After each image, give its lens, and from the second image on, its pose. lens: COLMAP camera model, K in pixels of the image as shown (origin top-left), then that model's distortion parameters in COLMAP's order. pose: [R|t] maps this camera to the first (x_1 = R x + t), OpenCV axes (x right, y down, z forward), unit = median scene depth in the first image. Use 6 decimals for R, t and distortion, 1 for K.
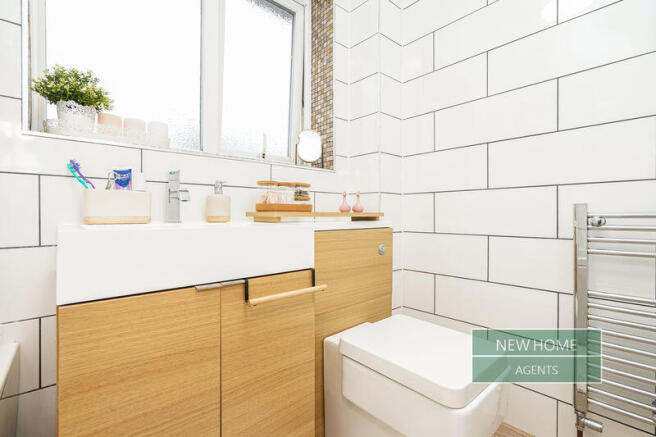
lens RADIAL K [[303.8, 0, 329.6], [0, 303.8, 215.5], [0, 0, 1]] dist [-0.003907, -0.000114]
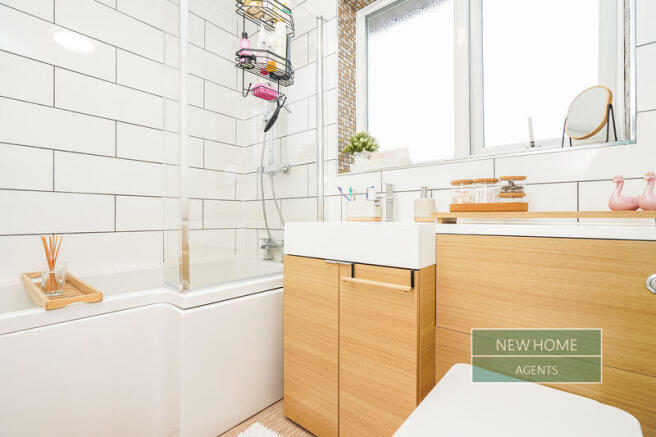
lens RADIAL K [[303.8, 0, 329.6], [0, 303.8, 215.5], [0, 0, 1]] dist [-0.003907, -0.000114]
pose [[0.141905, 0.001409, -0.989879, 0.731549], [-0.001032, 0.999999, 0.001275, -0.003407], [0.989880, 0.000841, 0.141906, 0.482638]]
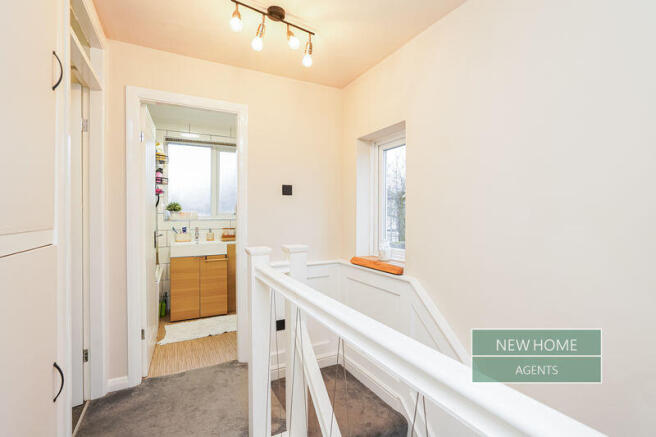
lens RADIAL K [[303.8, 0, 329.6], [0, 303.8, 215.5], [0, 0, 1]] dist [-0.003907, -0.000114]
pose [[0.971454, 0.003392, -0.237202, 1.752125], [-0.002755, 0.999992, 0.003014, -0.276093], [0.237210, -0.002274, 0.971456, -1.999177]]
